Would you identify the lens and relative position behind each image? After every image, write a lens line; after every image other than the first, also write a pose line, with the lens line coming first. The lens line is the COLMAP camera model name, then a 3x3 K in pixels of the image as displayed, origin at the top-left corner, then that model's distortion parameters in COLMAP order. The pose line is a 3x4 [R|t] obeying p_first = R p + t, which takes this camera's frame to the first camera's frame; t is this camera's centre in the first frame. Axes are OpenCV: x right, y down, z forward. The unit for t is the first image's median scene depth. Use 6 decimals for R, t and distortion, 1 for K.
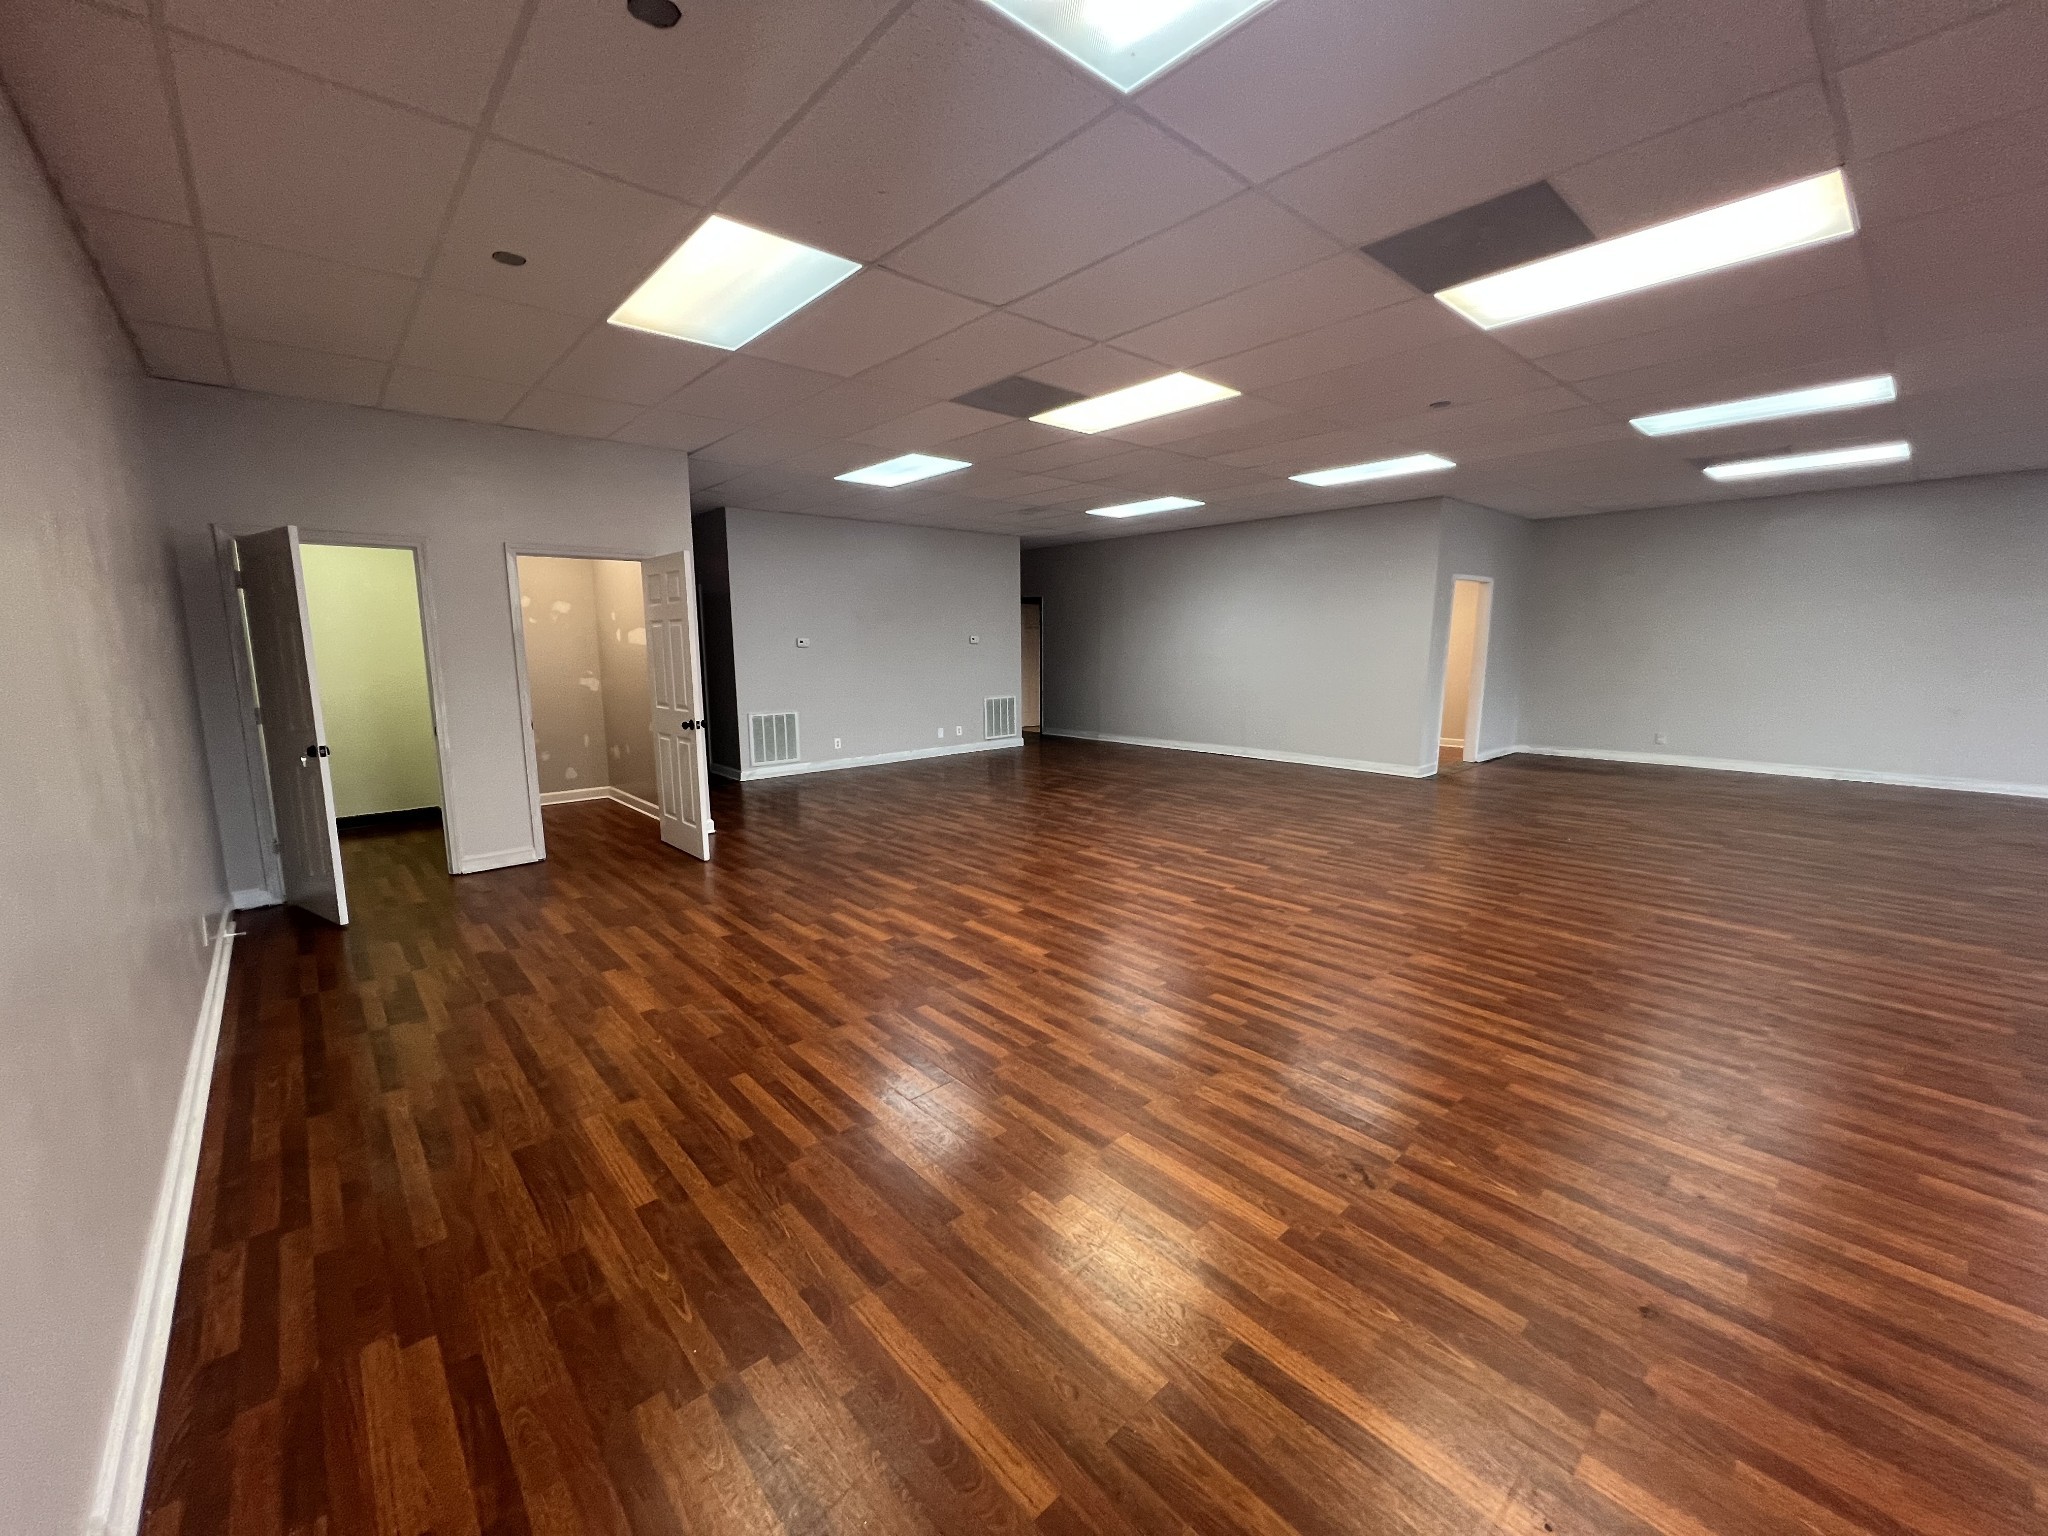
lens RADIAL K [[795.8, 0, 1015.3], [0, 795.8, 822.0], [0, 0, 1]] dist [-0.000072, 0.000079]
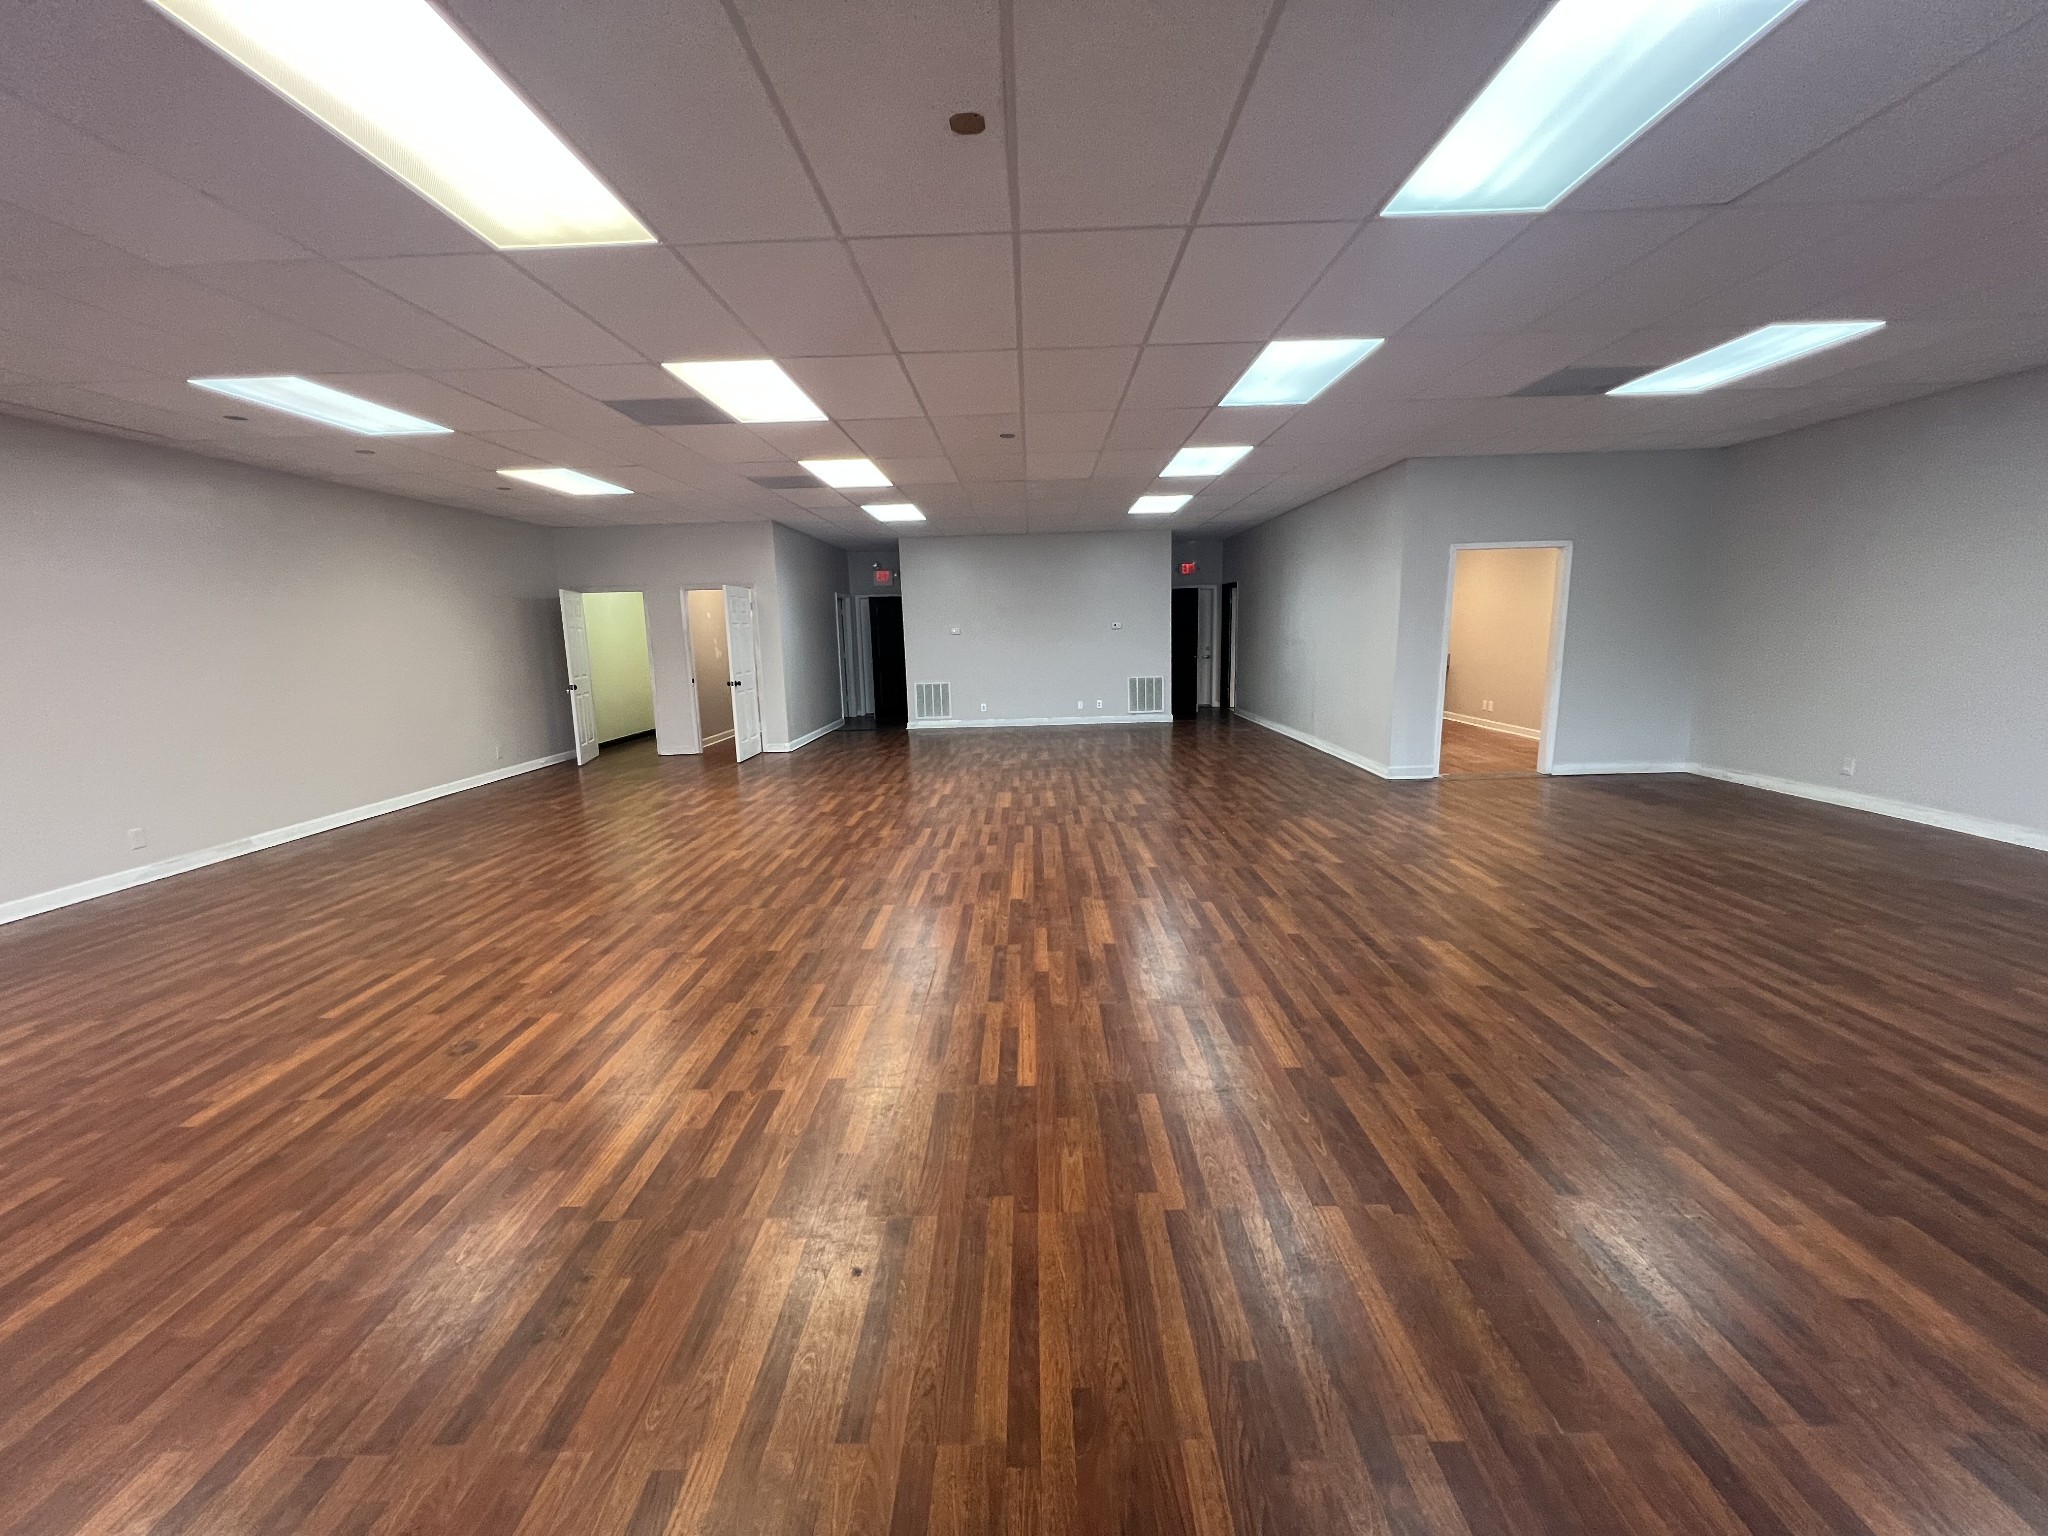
lens RADIAL K [[799.7, 0, 1025.1], [0, 799.7, 819.5], [0, 0, 1]] dist [-0.003230, -0.000300]
pose [[0.740909, 0.145470, -0.655662, 0.742140], [-0.130238, 0.988849, 0.072223, -0.021190], [0.658856, 0.031882, 0.751593, 0.067597]]
